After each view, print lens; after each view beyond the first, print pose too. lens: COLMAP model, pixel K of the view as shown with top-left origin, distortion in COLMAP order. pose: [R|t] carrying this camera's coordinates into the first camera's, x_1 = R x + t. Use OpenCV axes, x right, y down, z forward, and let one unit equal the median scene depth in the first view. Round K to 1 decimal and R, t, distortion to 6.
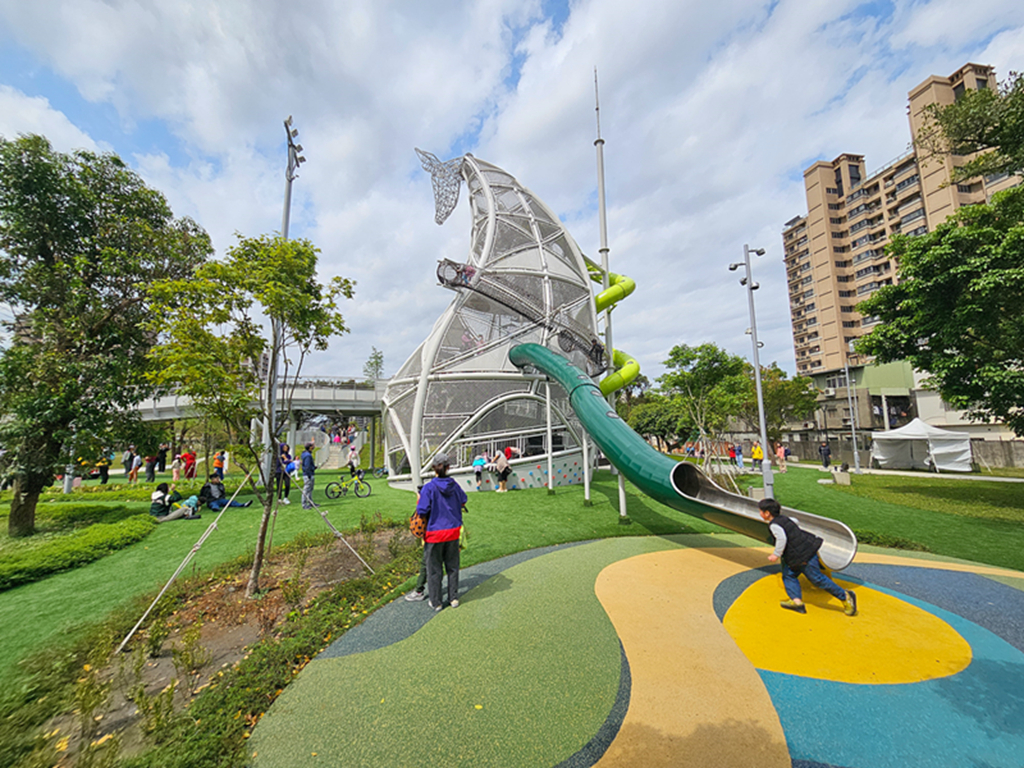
lens RADIAL K [[426.5, 0, 512.0], [0, 426.5, 384.0], [0, 0, 1]] dist [0.008977, -0.002271]
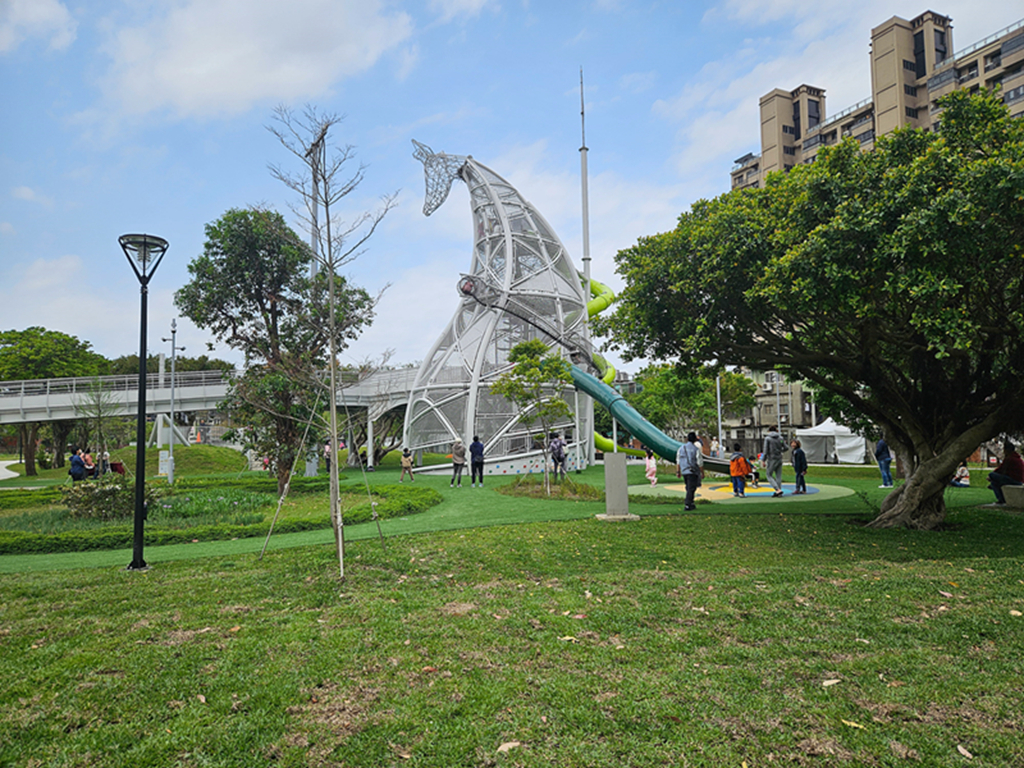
lens RADIAL K [[692.9, 0, 516.9], [0, 692.9, 387.6], [0, 0, 1]] dist [0.078328, -0.058871]
pose [[0.959476, 0.019917, 0.281086, -0.432754], [-0.035521, 0.998091, 0.050530, -0.073886], [-0.279543, -0.058467, 0.958351, -0.632821]]
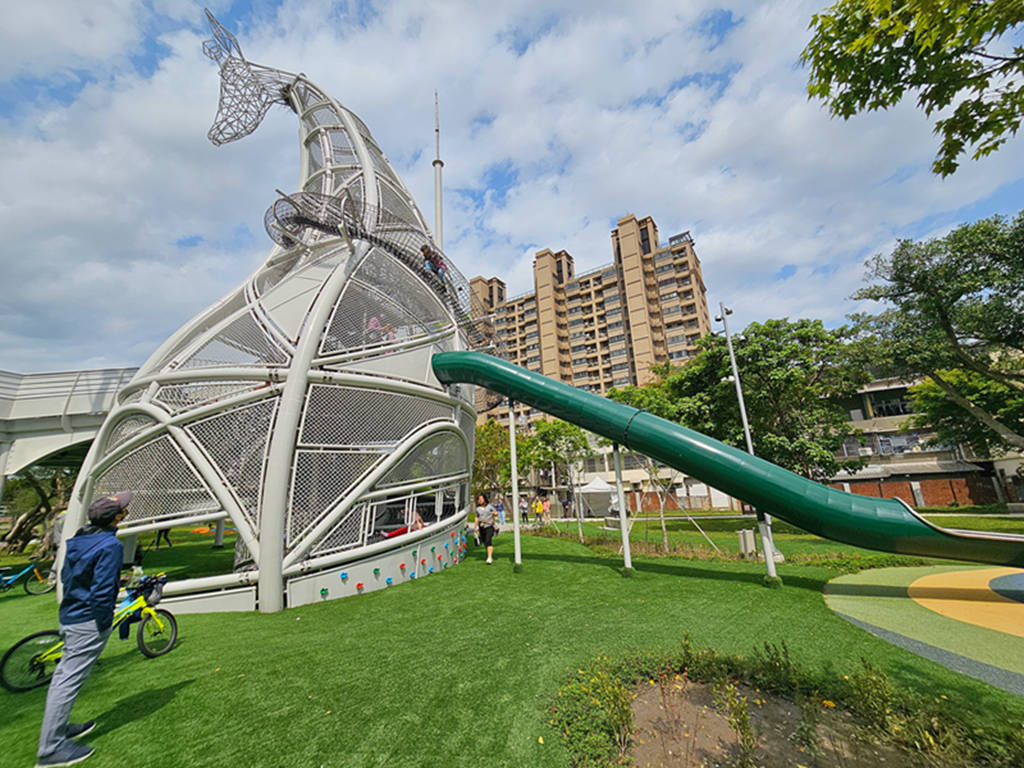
lens RADIAL K [[425.6, 0, 512.0], [0, 425.6, 384.0], [0, 0, 1]] dist [-0.004321, 0.004740]
pose [[0.693662, 0.167079, 0.700655, -0.257492], [-0.064002, 0.983175, -0.171086, 0.047016], [-0.717451, 0.073833, 0.692685, 0.302472]]
